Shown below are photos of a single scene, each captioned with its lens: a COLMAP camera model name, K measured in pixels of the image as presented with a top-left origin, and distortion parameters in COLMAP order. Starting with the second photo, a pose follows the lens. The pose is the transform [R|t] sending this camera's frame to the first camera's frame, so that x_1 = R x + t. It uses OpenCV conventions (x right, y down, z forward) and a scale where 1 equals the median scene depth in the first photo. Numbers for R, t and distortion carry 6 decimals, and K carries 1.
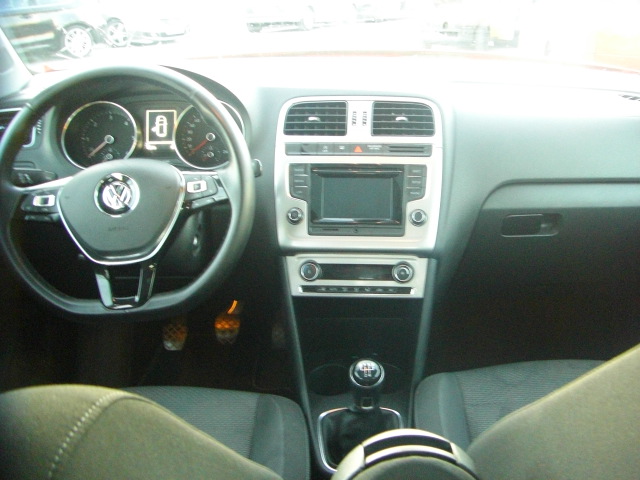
lens RADIAL K [[723.5, 0, 393.9], [0, 723.5, 239.6], [0, 0, 1]] dist [-0.180448, 0.081027]
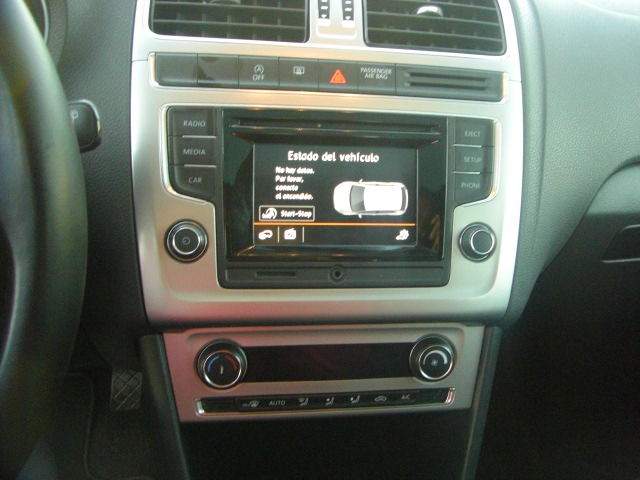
lens RADIAL K [[723.5, 0, 393.9], [0, 723.5, 239.6], [0, 0, 1]] dist [-0.180448, 0.081027]
pose [[0.967794, -0.010357, 0.251531, -0.124056], [-0.020230, 0.992723, 0.118713, -0.081934], [-0.250930, -0.119978, 0.960541, 0.587414]]
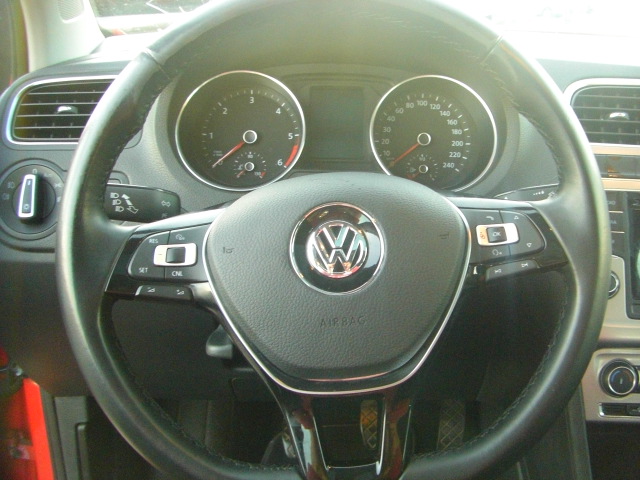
lens RADIAL K [[723.5, 0, 393.9], [0, 723.5, 239.6], [0, 0, 1]] dist [-0.180448, 0.081027]
pose [[0.999546, 0.025732, -0.015692, -0.292659], [-0.026119, 0.999347, -0.024955, -0.048811], [0.015040, 0.025354, 0.999565, 0.435780]]
